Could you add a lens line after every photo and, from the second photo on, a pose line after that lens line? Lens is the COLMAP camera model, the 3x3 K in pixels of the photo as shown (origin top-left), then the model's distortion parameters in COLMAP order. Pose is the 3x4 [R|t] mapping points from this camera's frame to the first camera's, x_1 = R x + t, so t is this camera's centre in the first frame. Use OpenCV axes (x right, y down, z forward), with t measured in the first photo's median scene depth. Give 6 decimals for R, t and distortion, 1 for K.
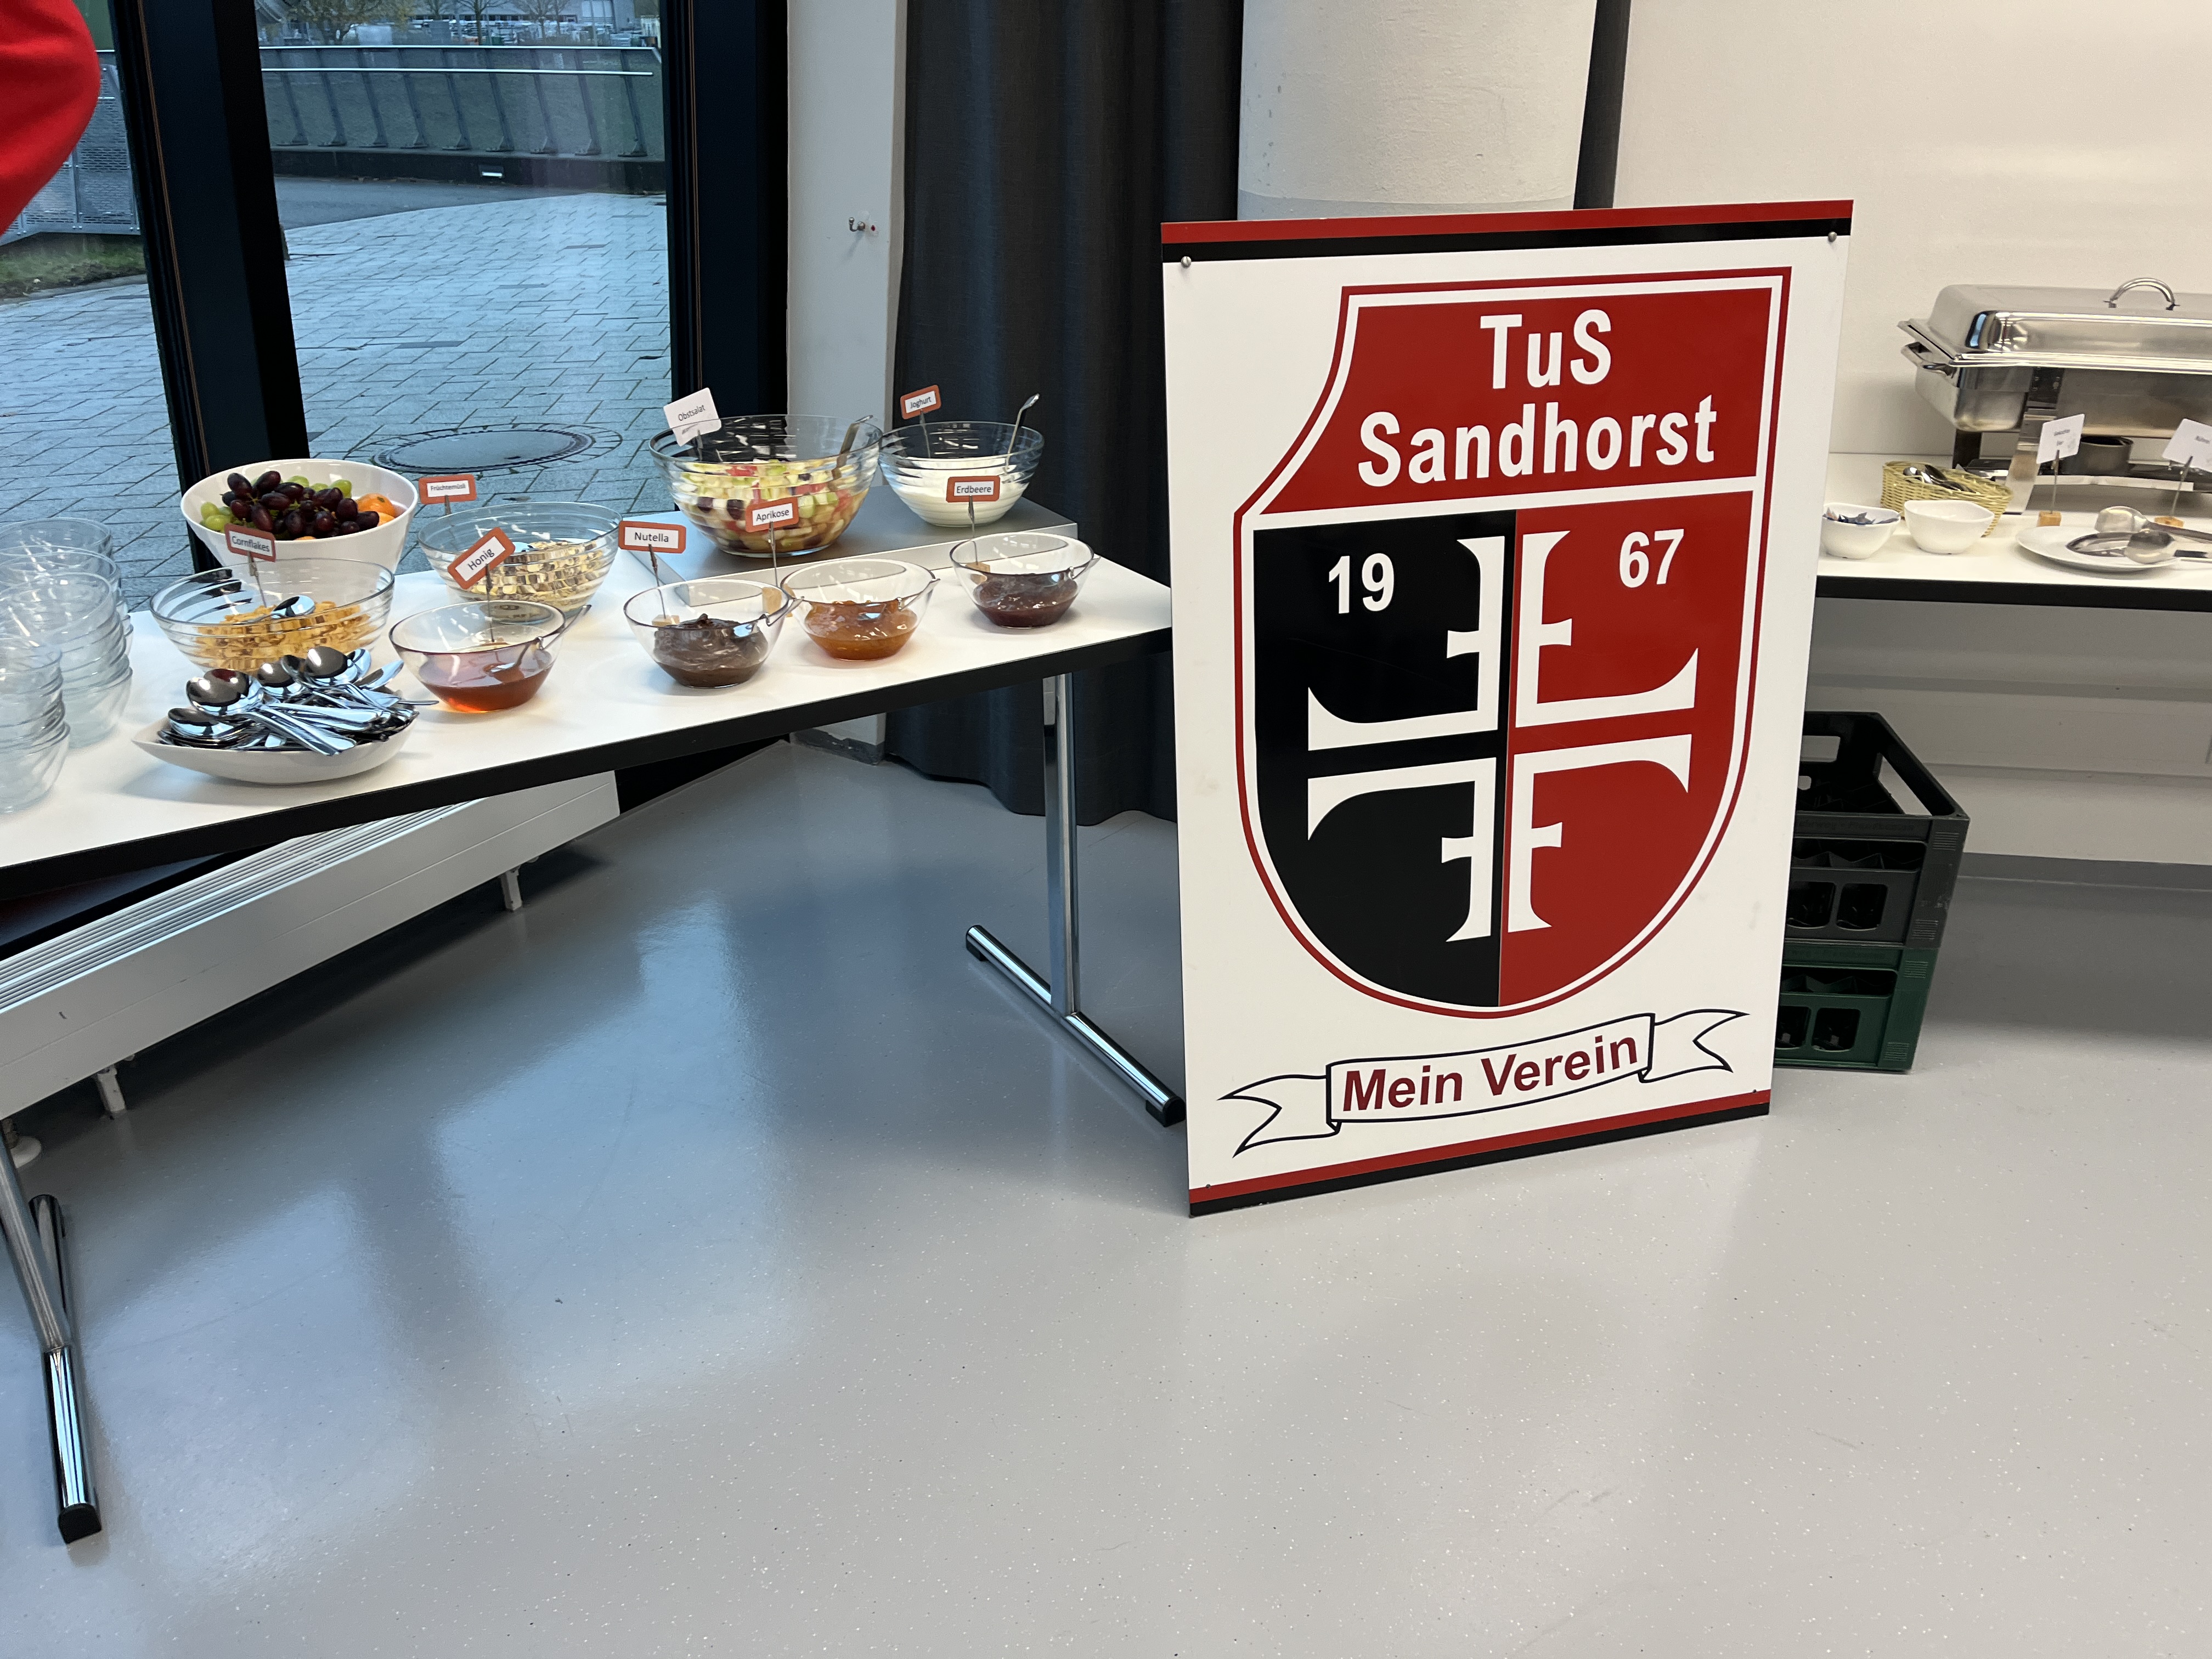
lens RADIAL K [[1708.7, 0, 1120.0], [0, 1708.7, 862.4], [0, 0, 1]] dist [0.017949, -0.004797]
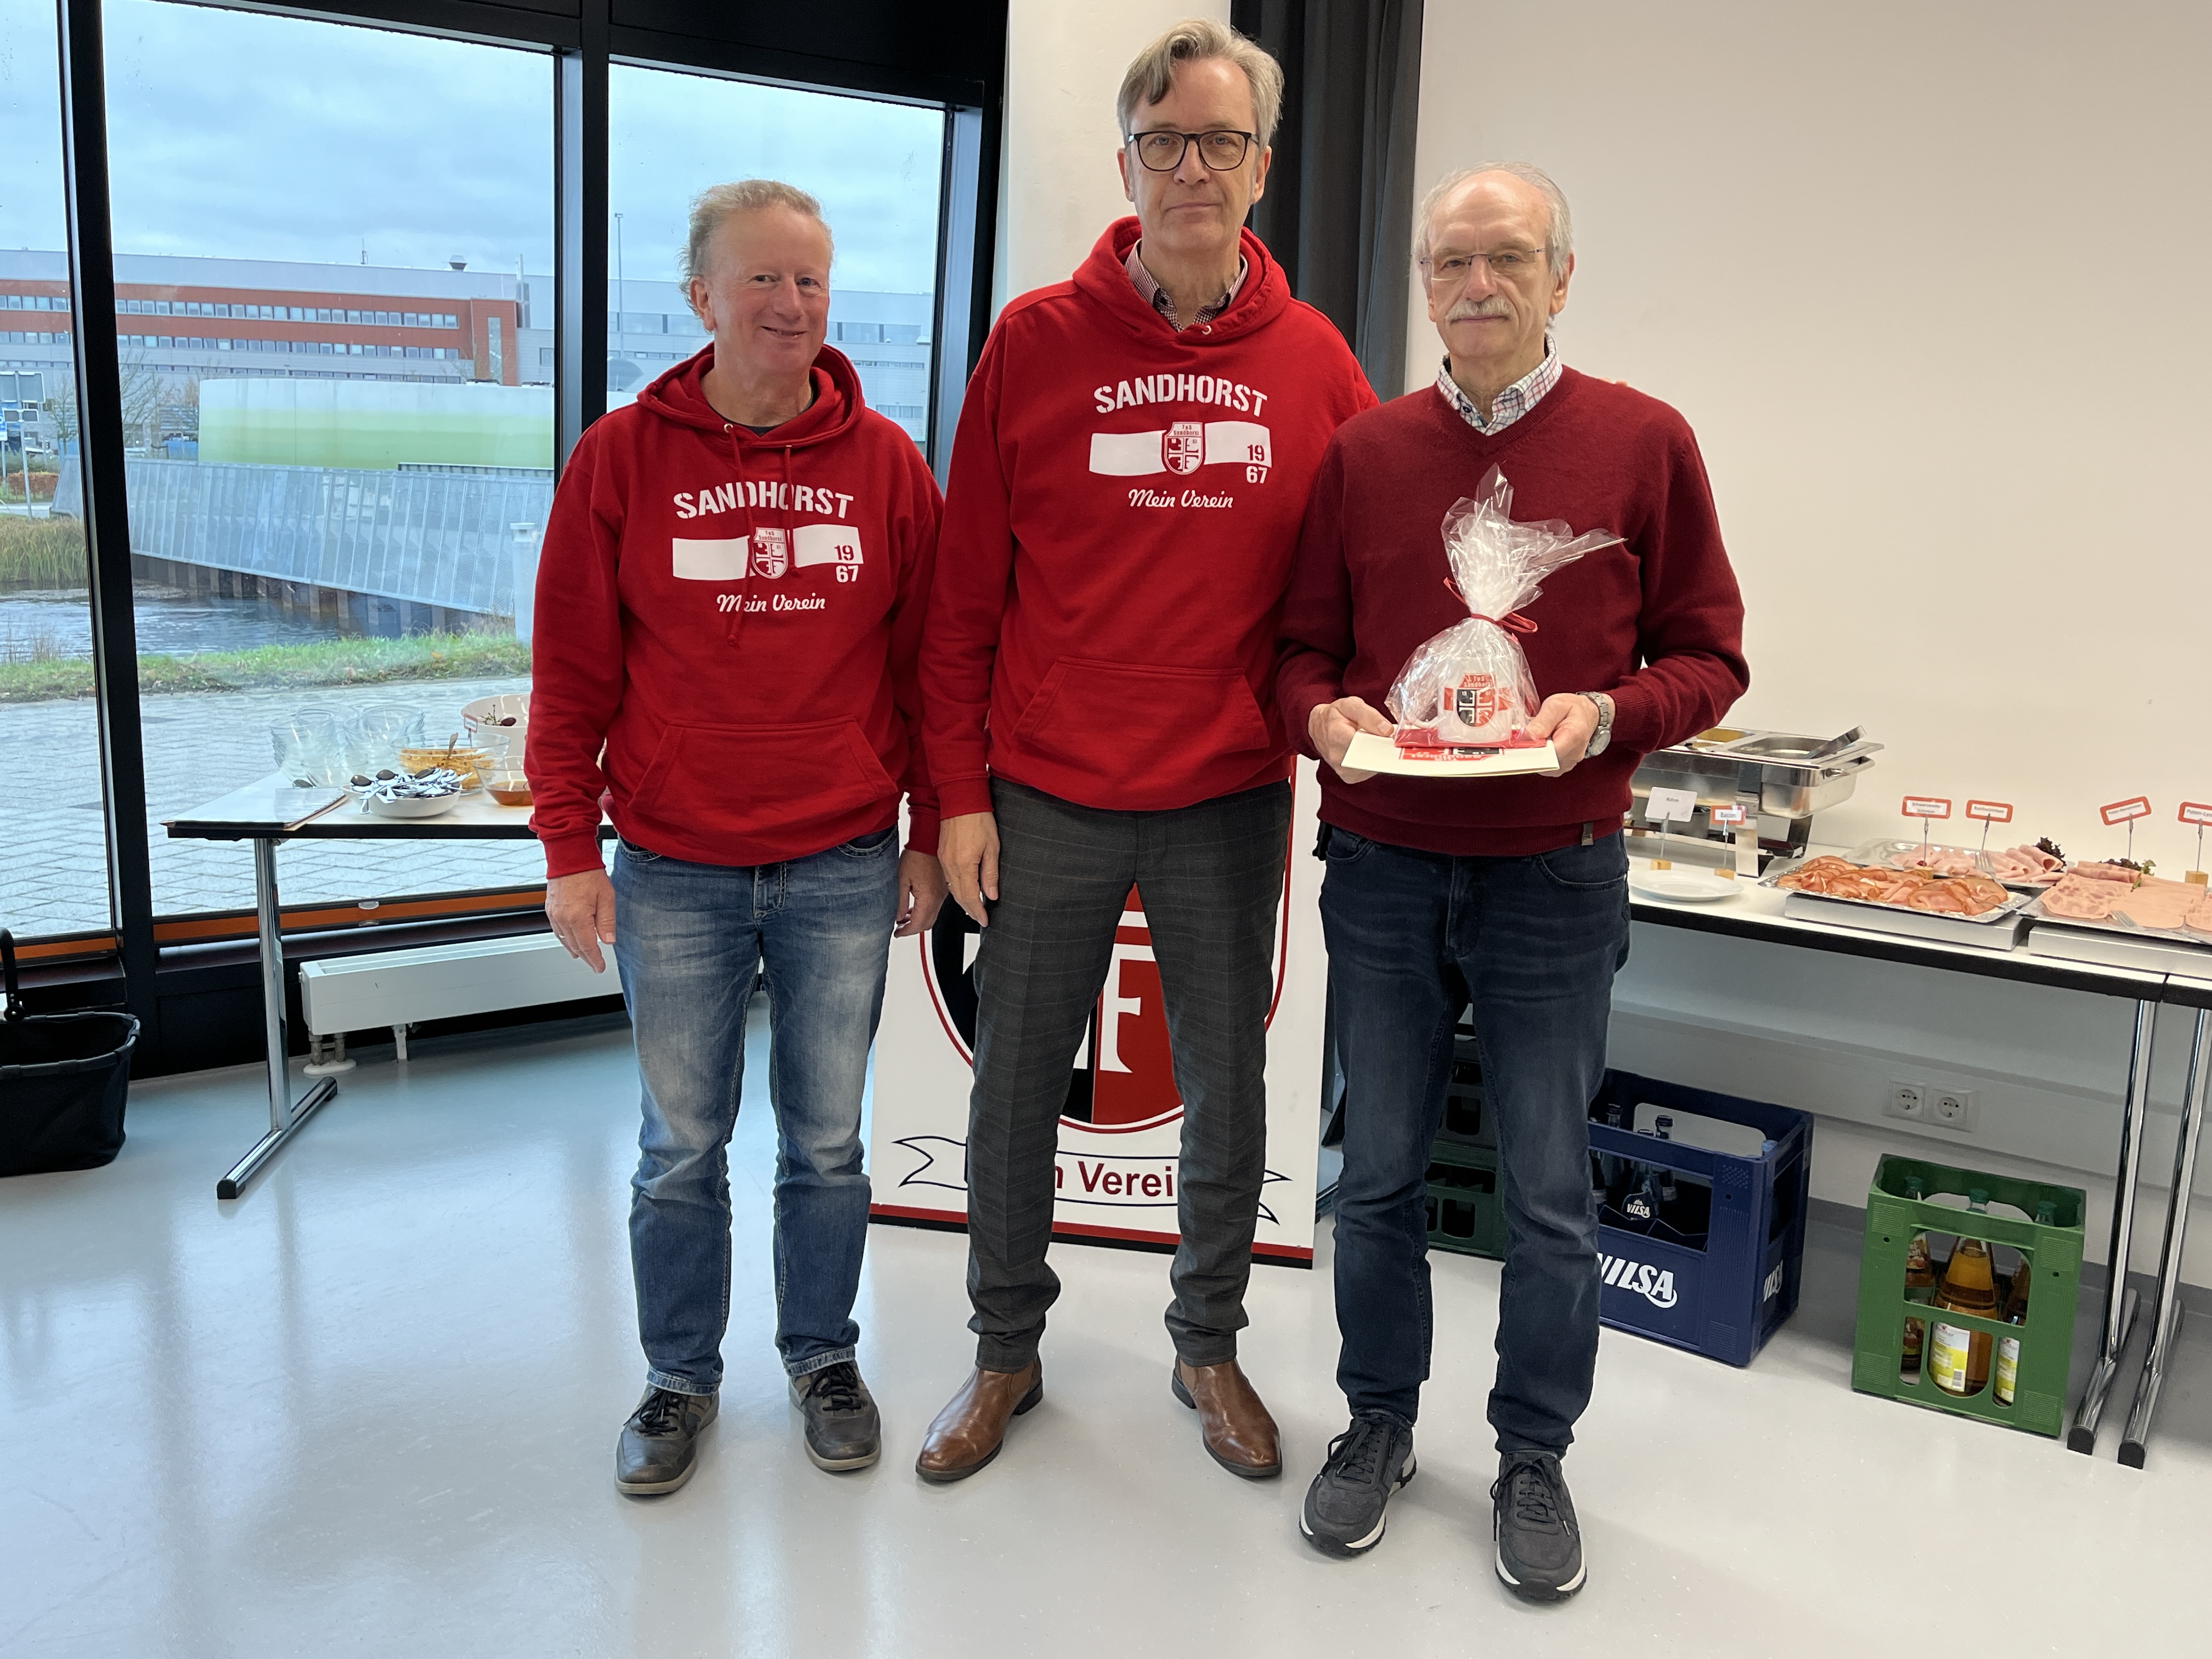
lens RADIAL K [[1803.5, 0, 1121.9], [0, 1803.5, 803.2], [0, 0, 1]] dist [0.042902, -0.002564]
pose [[0.895329, 0.104066, -0.433077, 0.851842], [-0.219051, 0.949487, -0.224703, 0.160241], [0.387817, 0.296049, 0.872899, -0.375528]]
